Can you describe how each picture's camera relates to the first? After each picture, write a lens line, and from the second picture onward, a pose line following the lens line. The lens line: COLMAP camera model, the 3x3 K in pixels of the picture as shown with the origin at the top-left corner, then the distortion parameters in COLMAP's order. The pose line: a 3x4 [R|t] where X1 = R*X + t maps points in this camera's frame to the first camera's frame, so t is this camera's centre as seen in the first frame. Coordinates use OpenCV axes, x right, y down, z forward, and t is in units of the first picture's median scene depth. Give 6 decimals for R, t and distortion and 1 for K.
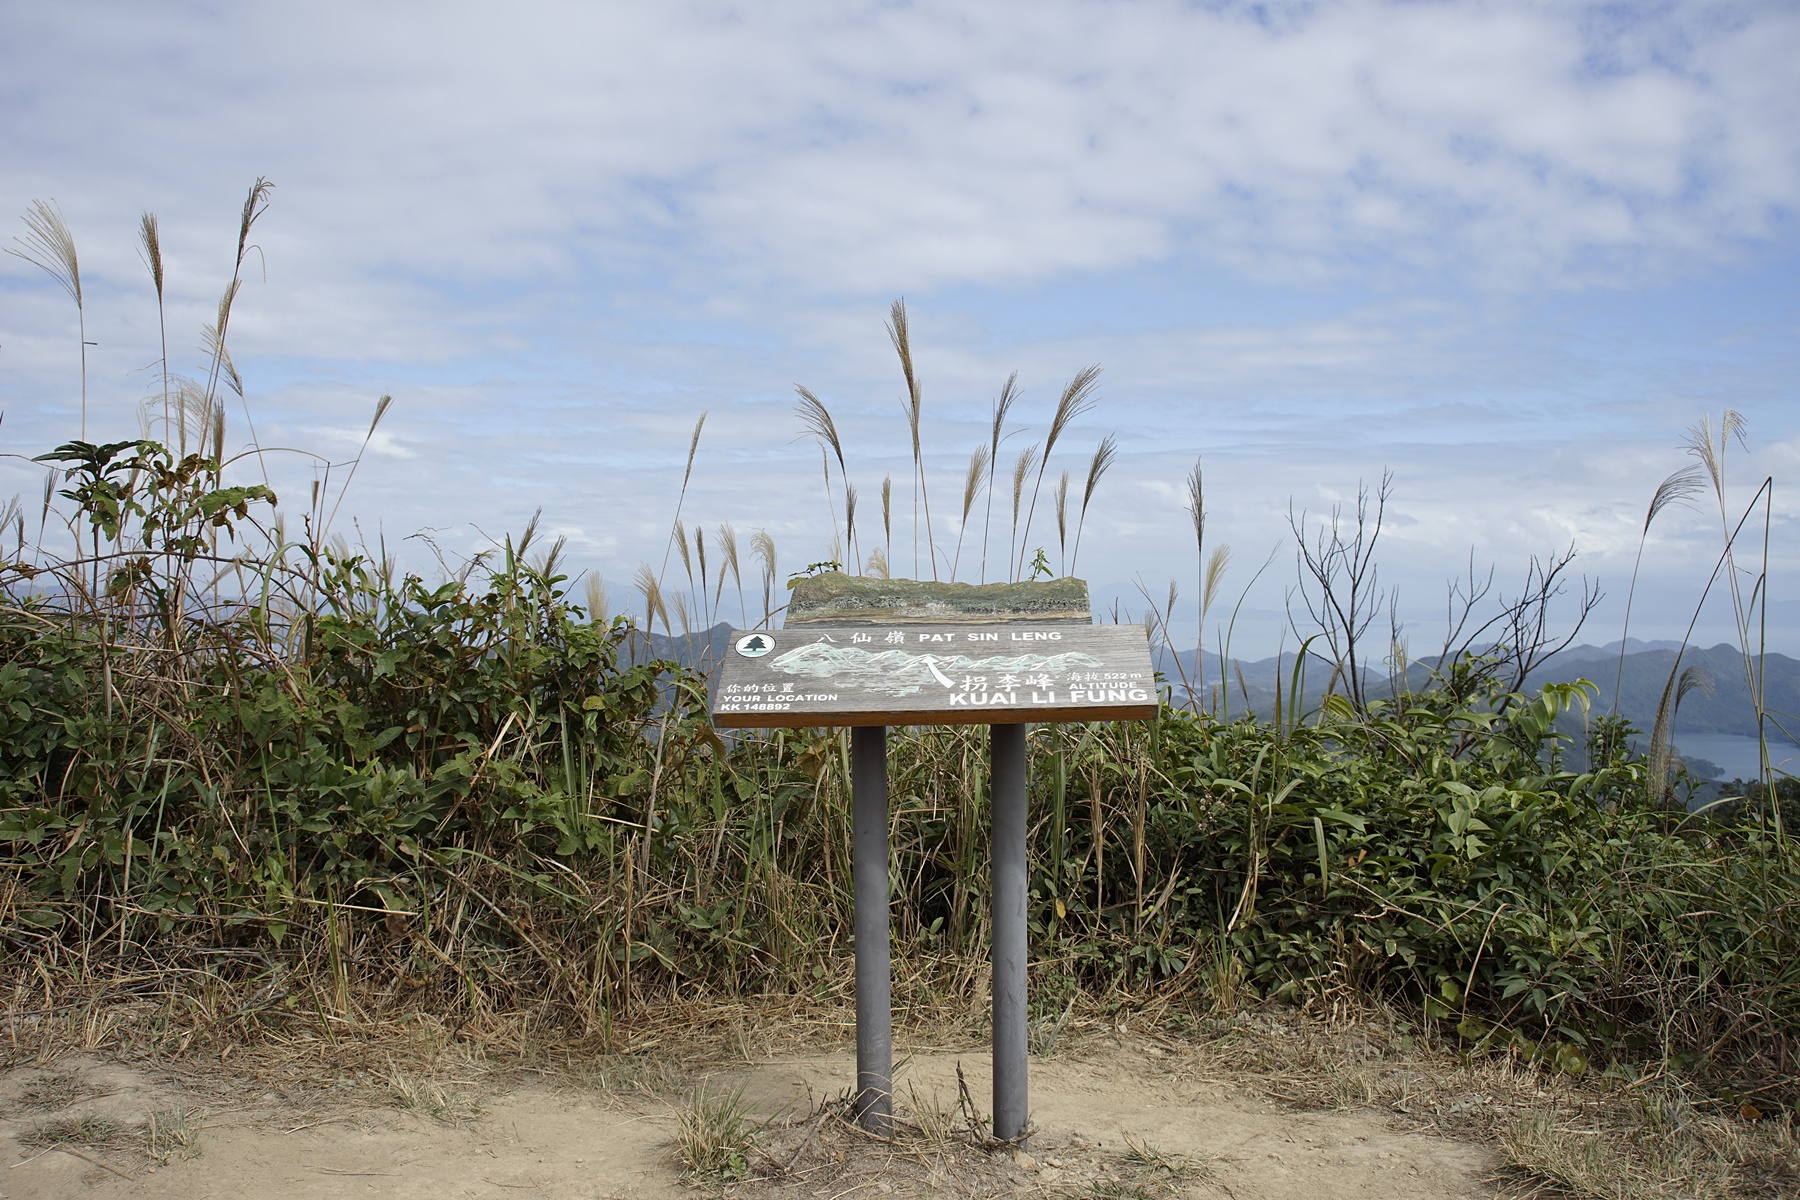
lens RADIAL K [[1549.1, 0, 907.8], [0, 1549.1, 619.5], [0, 0, 1]] dist [-0.128945, 0.128919]
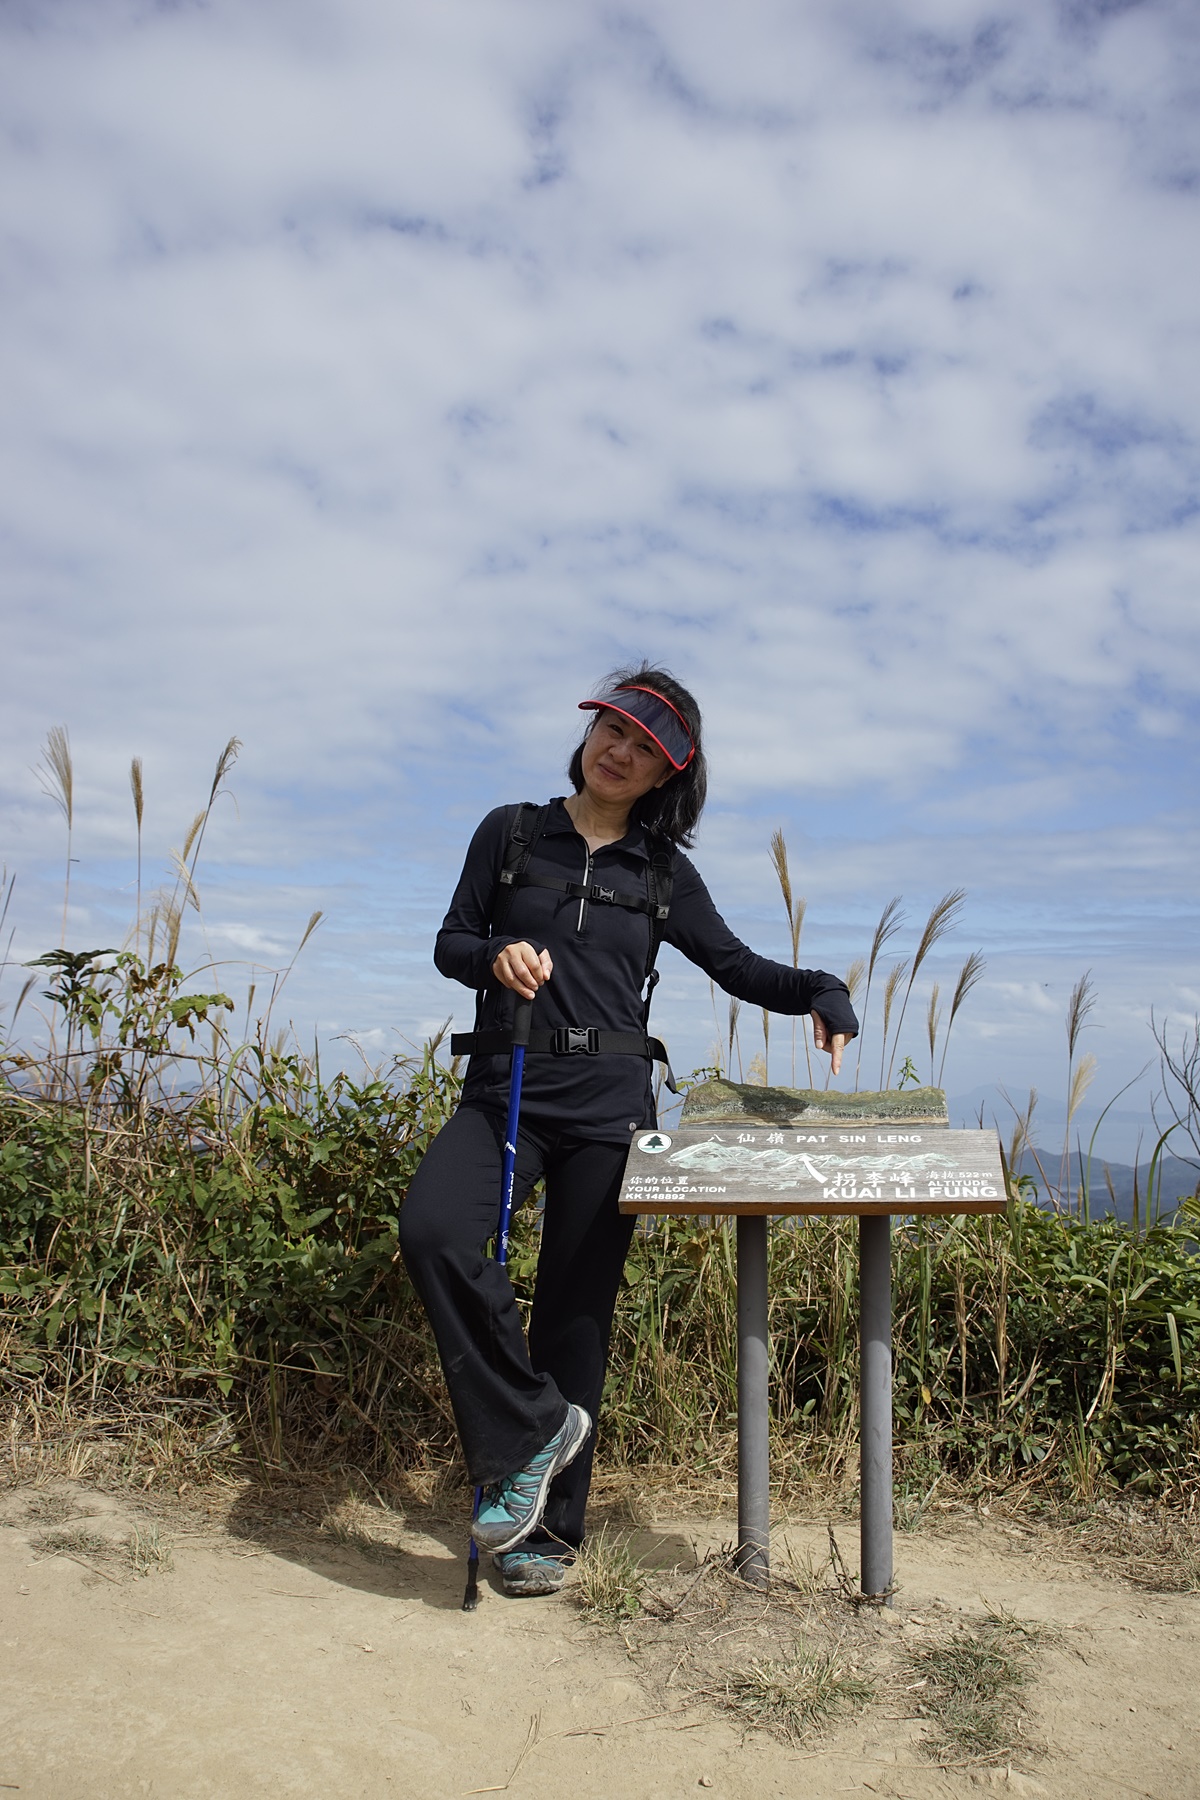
lens RADIAL K [[1549.1, 0, 581.1], [0, 1549.1, 893.7], [0, 0, 1]] dist [-0.128945, 0.128919]
pose [[0.991889, 0.000481, -0.127109, -0.004672], [-0.018605, 0.989772, -0.141442, -0.002715], [0.125740, 0.142660, 0.981752, -0.127874]]
